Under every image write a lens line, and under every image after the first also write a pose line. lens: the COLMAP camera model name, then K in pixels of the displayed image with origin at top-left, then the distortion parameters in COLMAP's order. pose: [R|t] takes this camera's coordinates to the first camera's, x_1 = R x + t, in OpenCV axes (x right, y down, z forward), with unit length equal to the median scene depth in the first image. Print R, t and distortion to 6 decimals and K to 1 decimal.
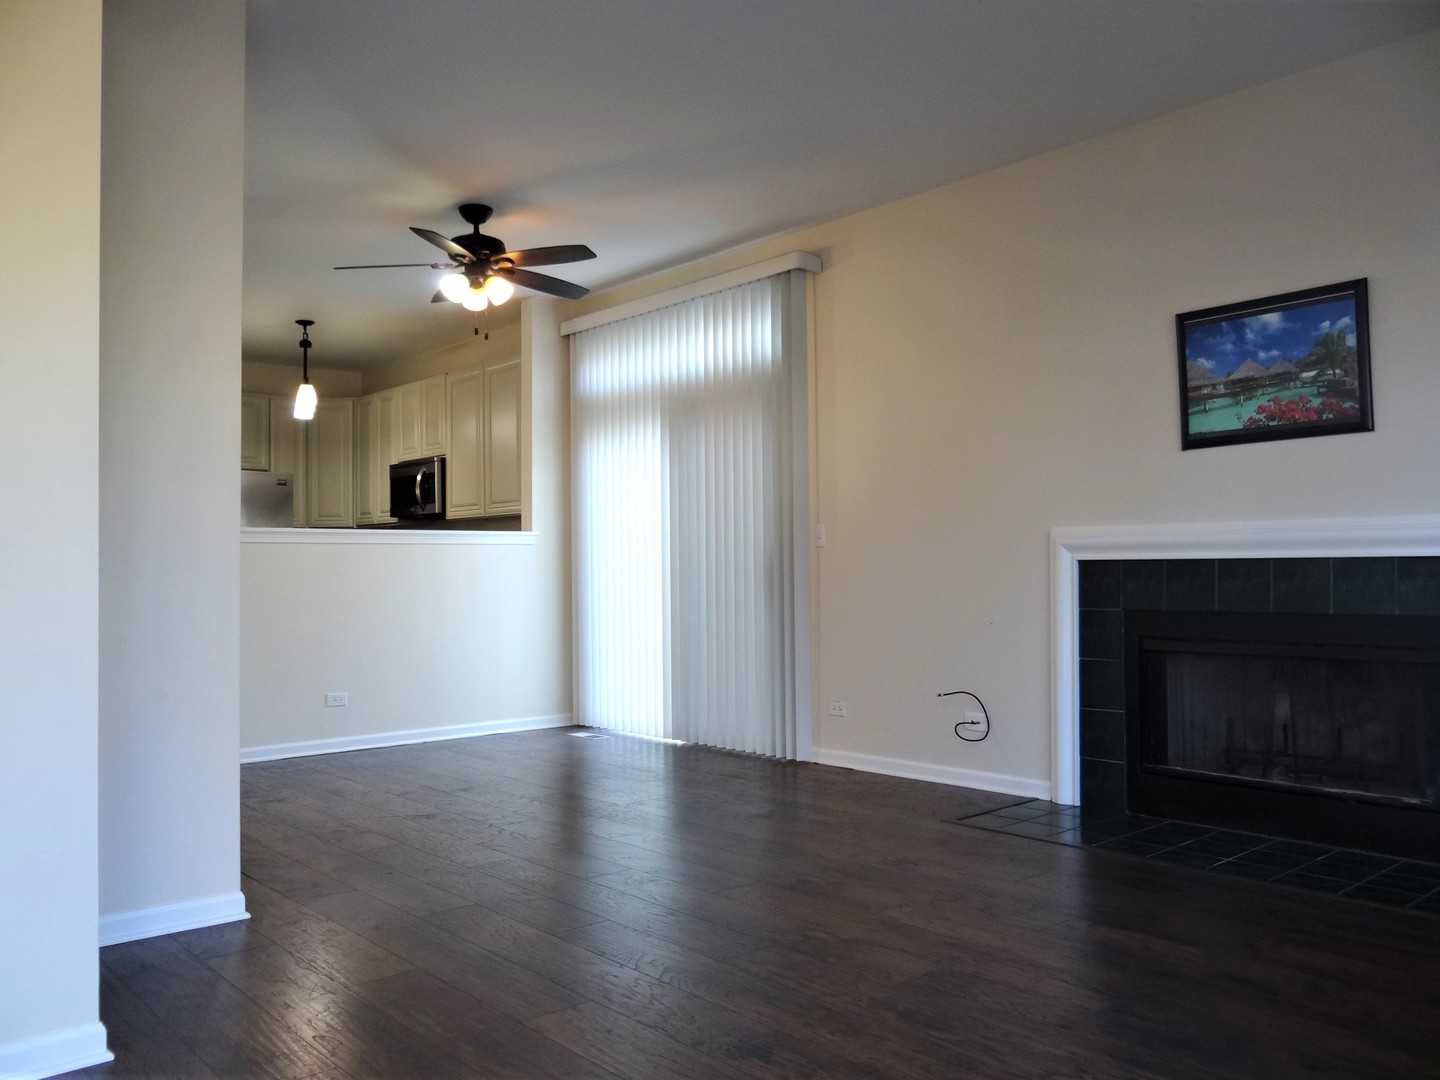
lens RADIAL K [[1129.7, 0, 725.6], [0, 1129.7, 536.9], [0, 0, 1]] dist [0.008614, 0.000359]
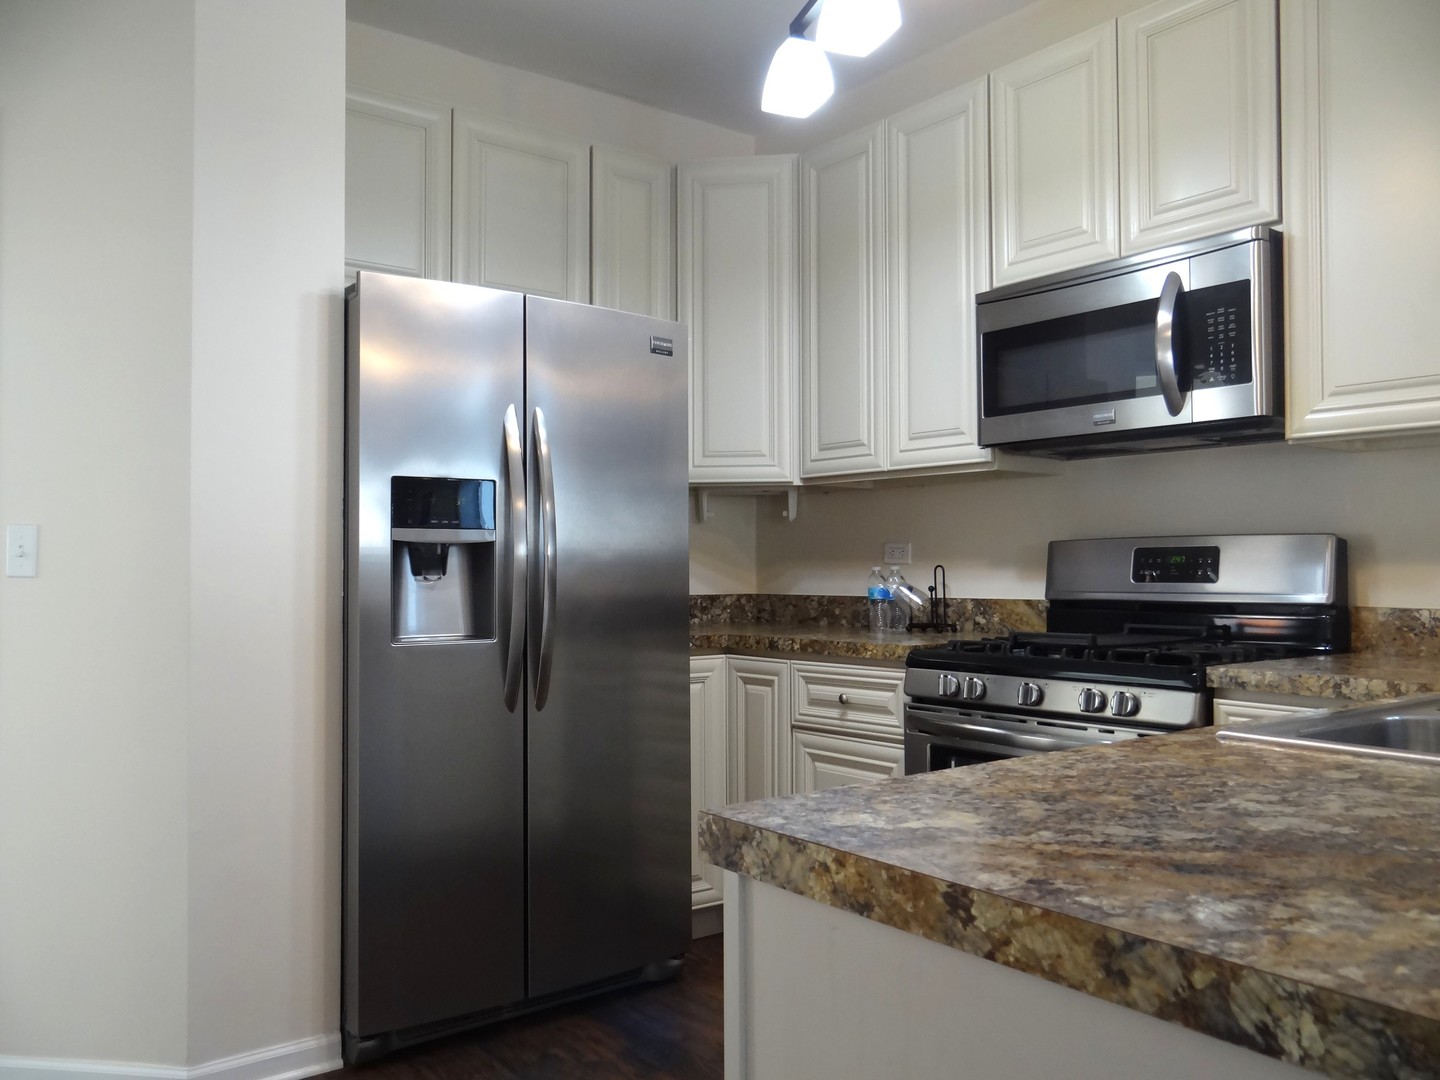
lens RADIAL K [[1138.5, 0, 714.8], [0, 1138.5, 536.7], [0, 0, 1]] dist [0.002250, -0.007780]
pose [[0.997663, 0.007144, -0.067957, -0.653156], [-0.006873, 0.999967, 0.004221, 0.017359], [0.067985, -0.003744, 0.997679, 1.201966]]
